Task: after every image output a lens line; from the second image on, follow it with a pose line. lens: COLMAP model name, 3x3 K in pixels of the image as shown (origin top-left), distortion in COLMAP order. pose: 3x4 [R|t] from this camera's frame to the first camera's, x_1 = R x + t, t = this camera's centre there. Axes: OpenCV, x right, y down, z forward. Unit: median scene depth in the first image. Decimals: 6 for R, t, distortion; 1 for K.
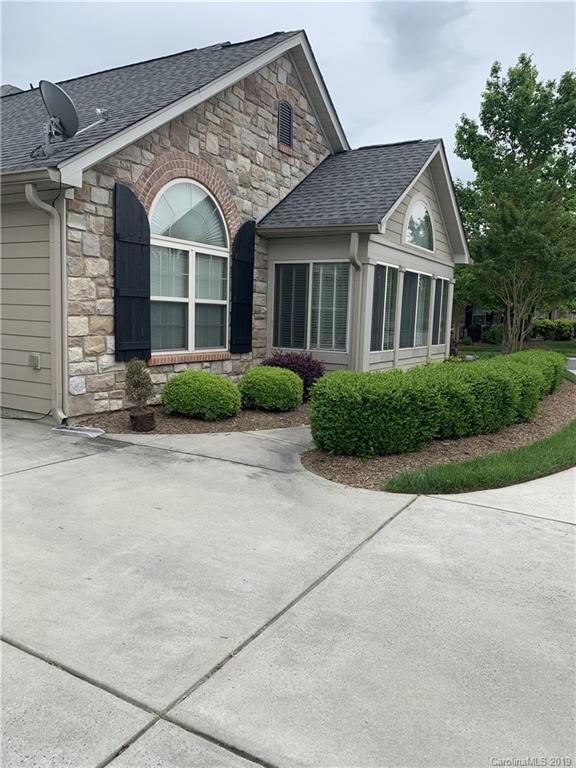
lens RADIAL K [[584.1, 0, 291.6], [0, 584.1, 387.4], [0, 0, 1]] dist [0.039223, -0.042393]
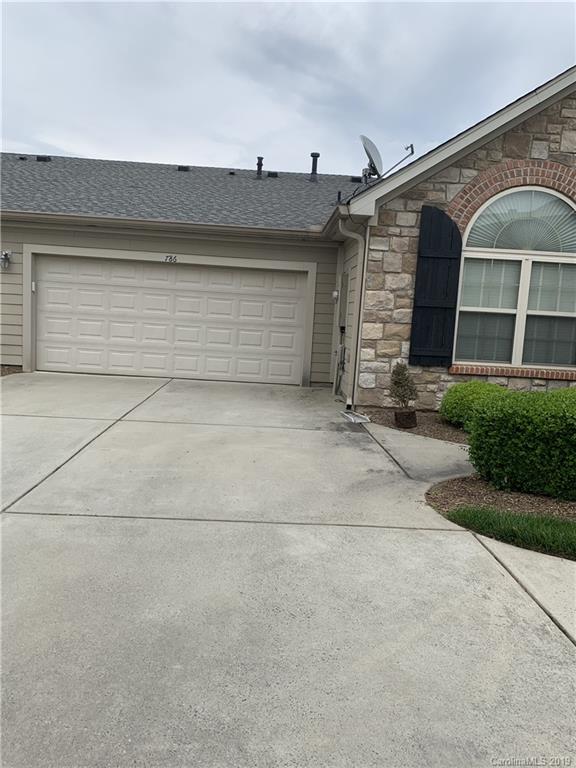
lens RADIAL K [[584.1, 0, 289.1], [0, 584.1, 383.2], [0, 0, 1]] dist [0.039223, -0.042393]
pose [[0.521911, 0.098100, -0.847340, 0.571165], [-0.145997, 0.988980, 0.024573, -0.003921], [0.840413, 0.110884, 0.530482, 0.242090]]
